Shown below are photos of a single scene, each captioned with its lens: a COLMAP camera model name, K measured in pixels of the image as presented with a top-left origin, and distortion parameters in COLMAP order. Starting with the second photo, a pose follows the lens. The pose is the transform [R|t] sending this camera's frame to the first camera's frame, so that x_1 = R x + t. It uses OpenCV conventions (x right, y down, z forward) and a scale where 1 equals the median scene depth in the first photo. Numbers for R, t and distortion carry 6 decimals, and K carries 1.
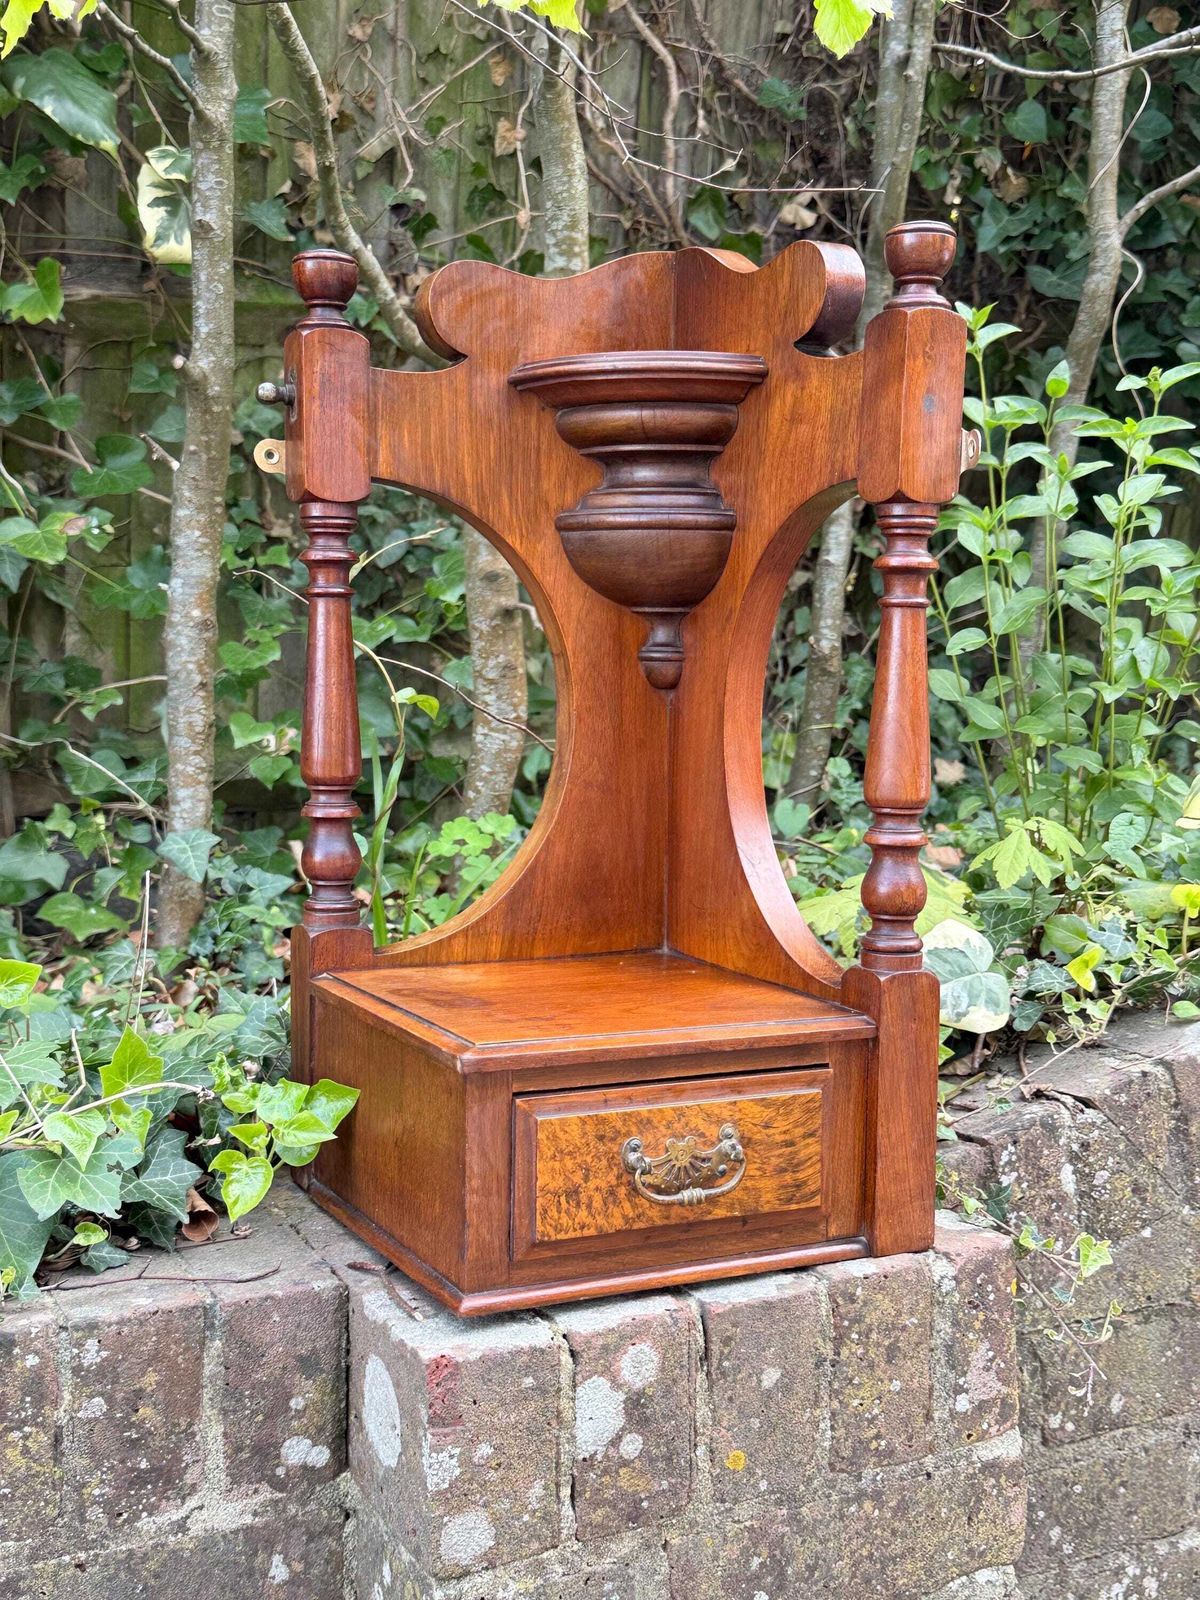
lens RADIAL K [[1857.4, 0, 601.1], [0, 1857.4, 804.1], [0, 0, 1]] dist [0.209997, -0.491224]
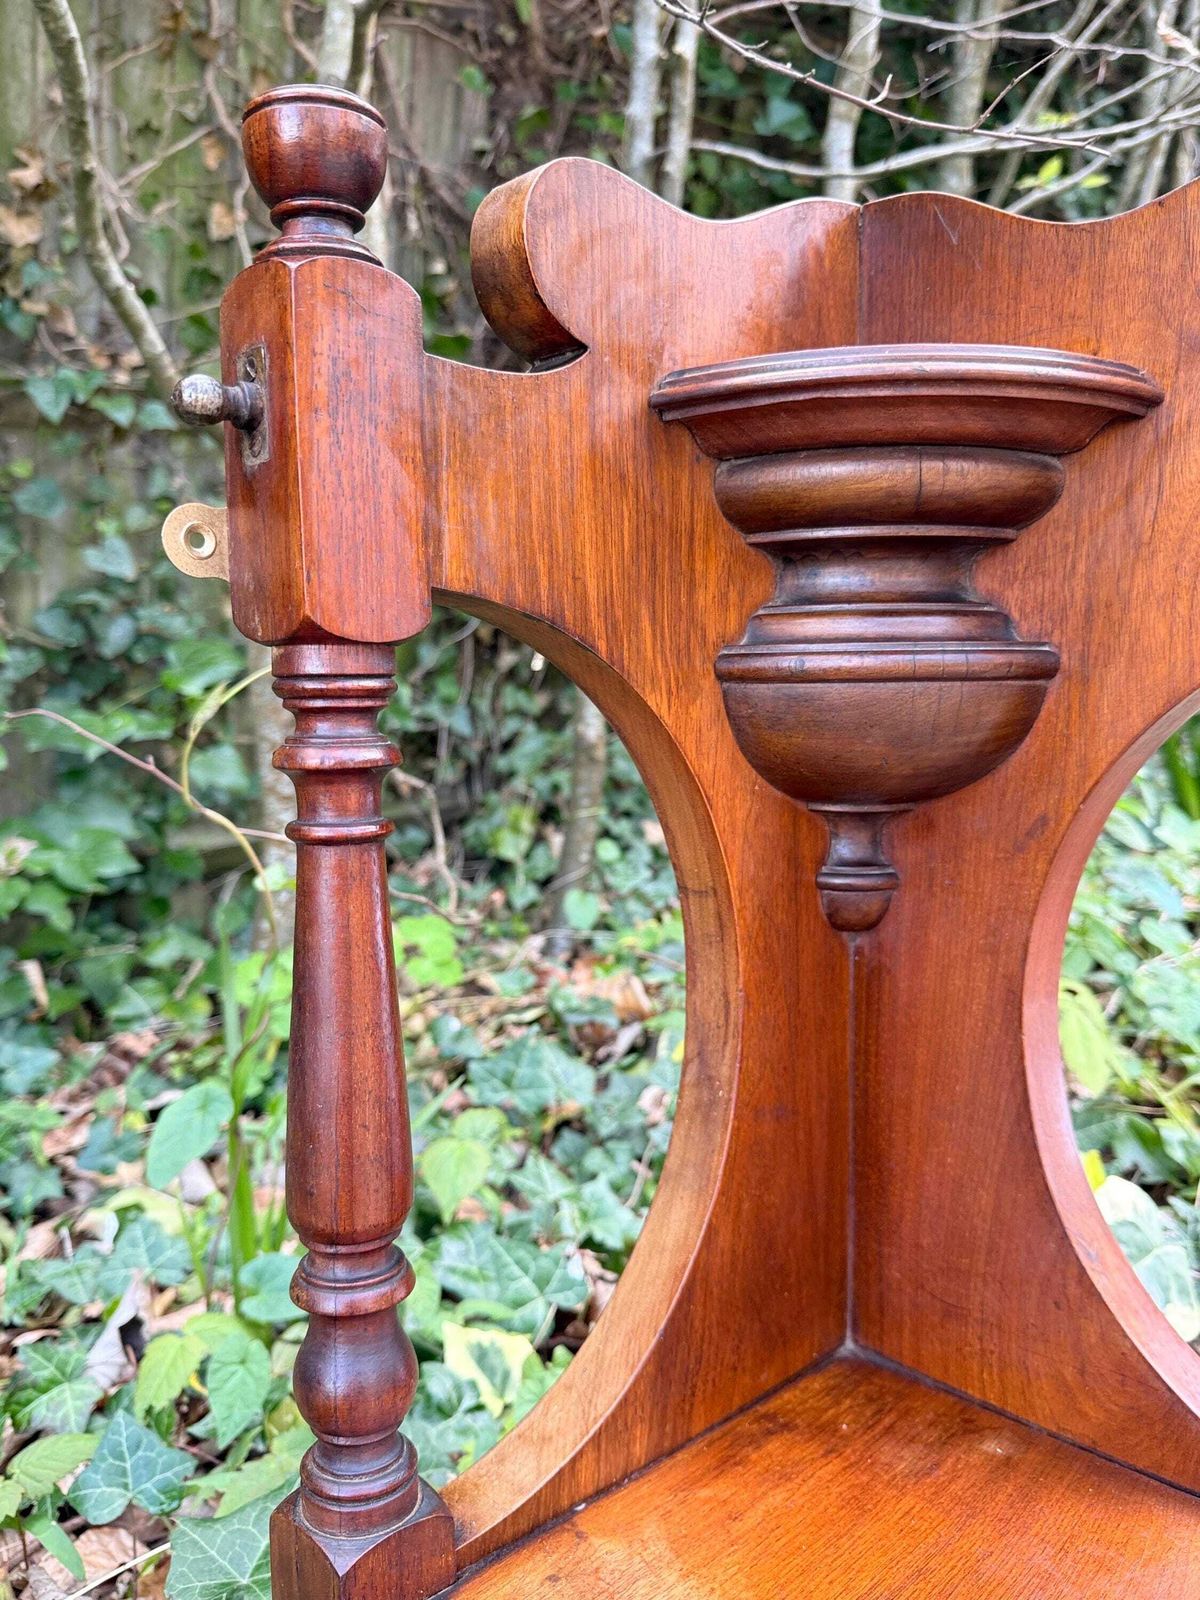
lens RADIAL K [[1281.6, 0, 594.1], [0, 1281.6, 806.7], [0, 0, 1]] dist [0.091746, -0.178305]
pose [[0.954249, -0.047919, 0.295148, -0.184138], [0.043264, 0.998815, 0.022285, -0.126655], [-0.295866, -0.008497, 0.955192, 0.687438]]
